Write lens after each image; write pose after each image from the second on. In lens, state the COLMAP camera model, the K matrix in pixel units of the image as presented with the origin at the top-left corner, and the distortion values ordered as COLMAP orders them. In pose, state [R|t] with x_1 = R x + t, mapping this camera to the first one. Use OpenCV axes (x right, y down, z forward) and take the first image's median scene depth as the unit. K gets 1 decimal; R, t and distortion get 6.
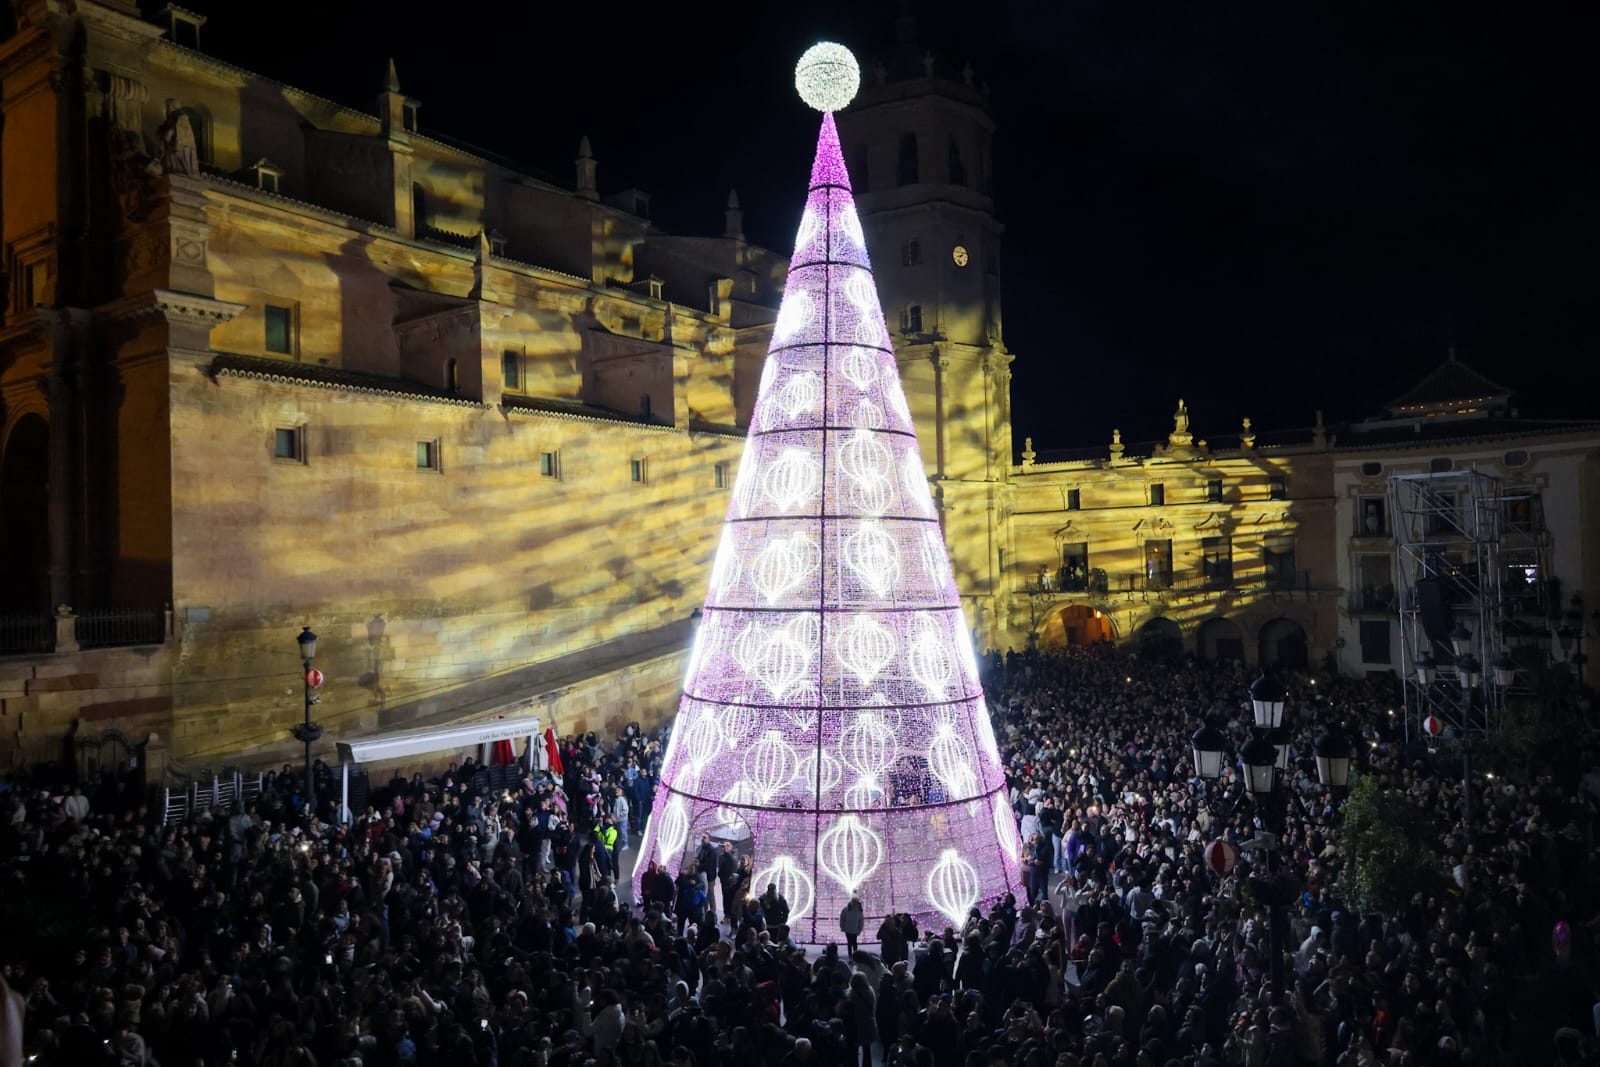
lens RADIAL K [[1087.7, 0, 804.5], [0, 1087.7, 553.3], [0, 0, 1]] dist [-0.018936, 0.023907]
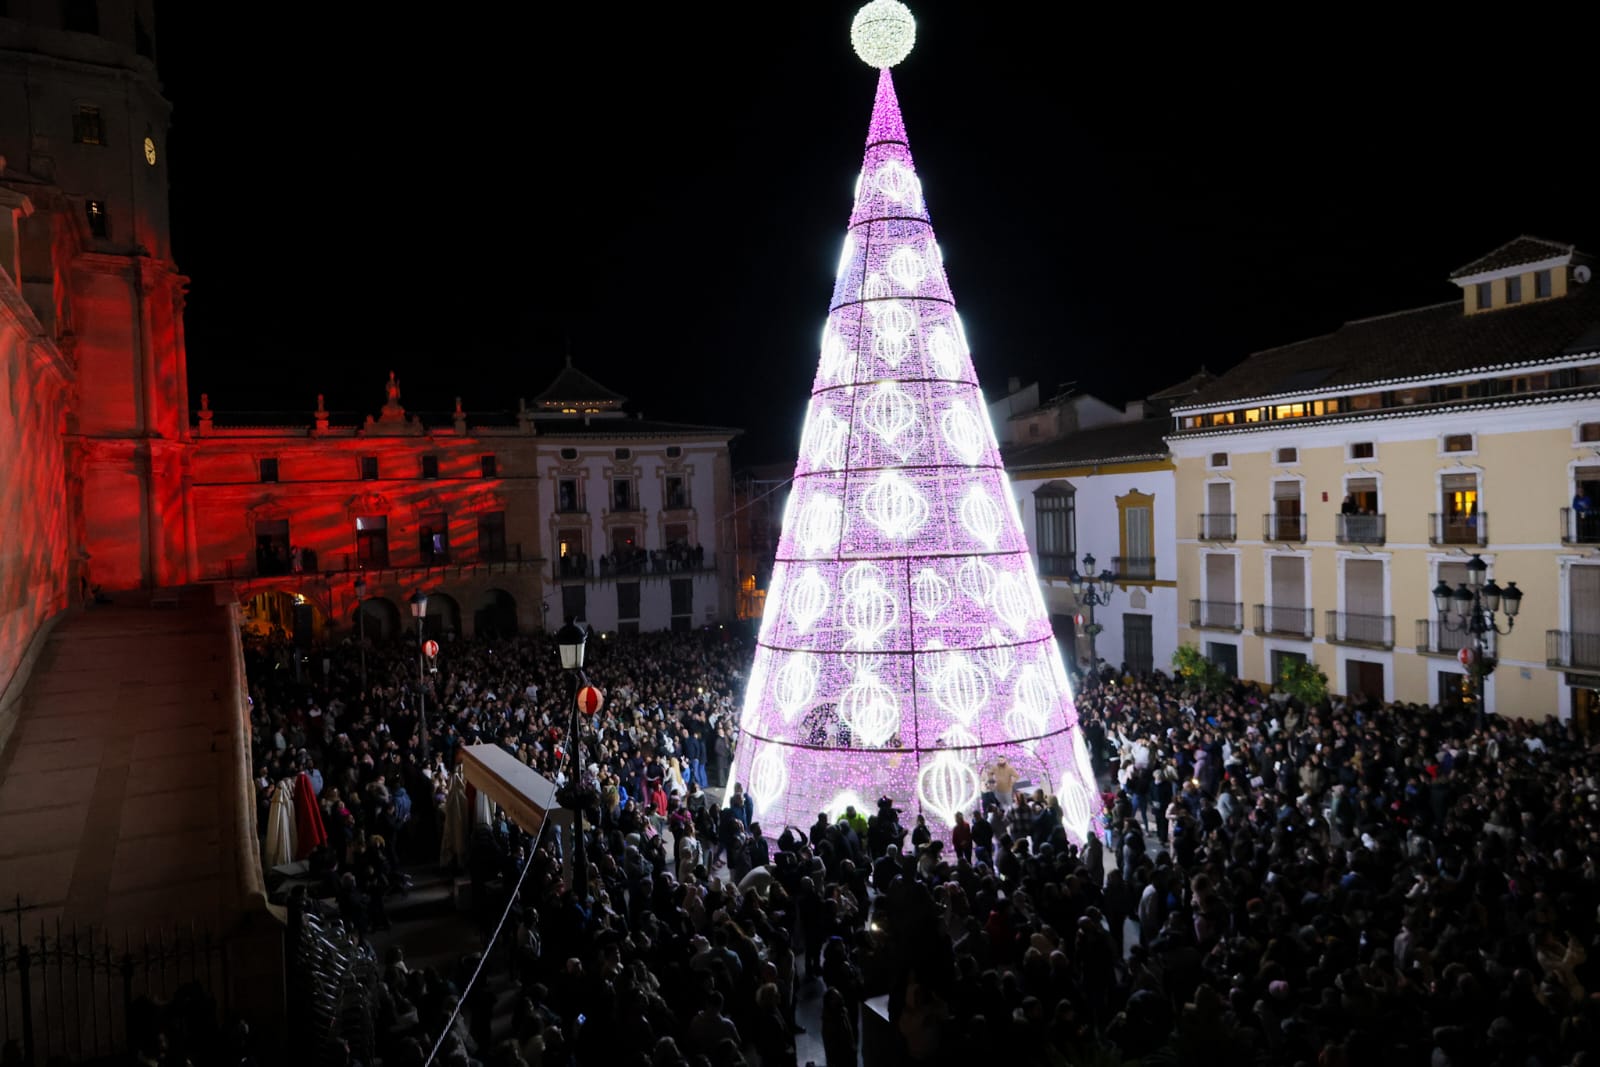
lens RADIAL K [[1087.7, 0, 804.5], [0, 1087.7, 553.3], [0, 0, 1]] dist [-0.018936, 0.023907]
pose [[0.441691, -0.025079, 0.896817, -0.378505], [0.018685, 0.999650, 0.018752, 0.009953], [-0.896973, 0.008474, 0.442004, 0.250988]]
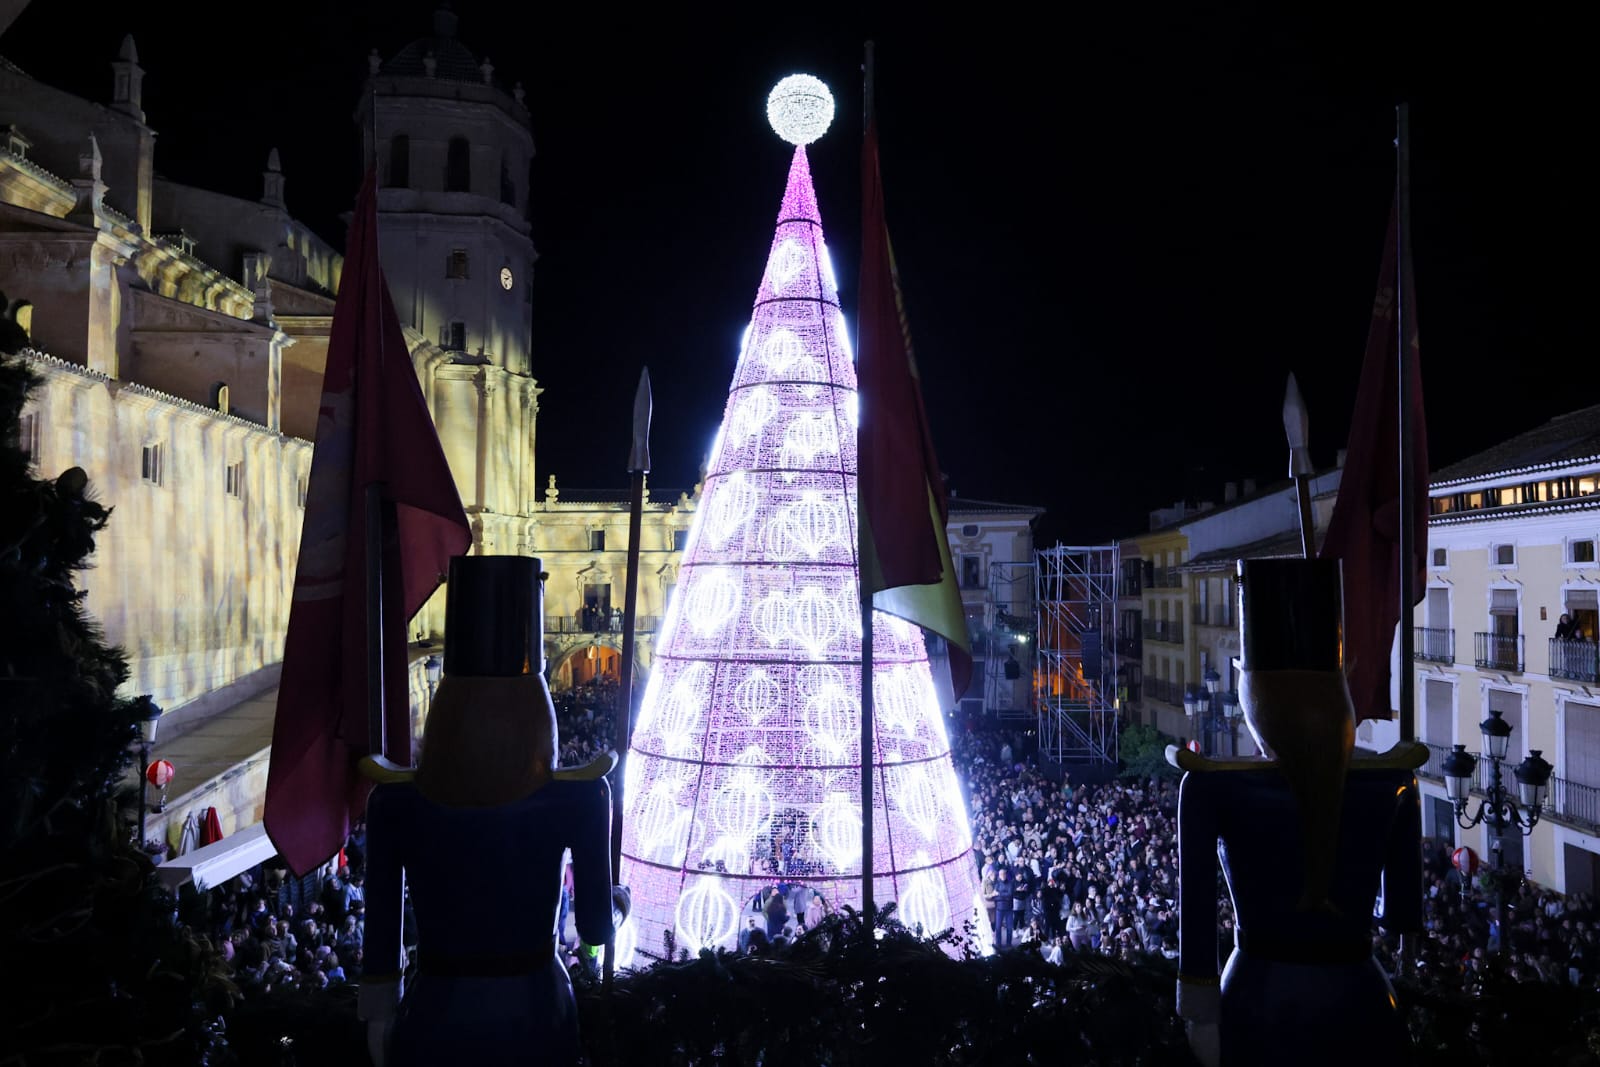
lens RADIAL K [[1087.7, 0, 804.5], [0, 1087.7, 553.3], [0, 0, 1]] dist [-0.018936, 0.023907]
pose [[0.800168, 0.050560, 0.597641, -0.217598], [-0.030927, 0.998593, -0.043074, -0.000580], [-0.598978, 0.015983, 0.800606, 0.090804]]
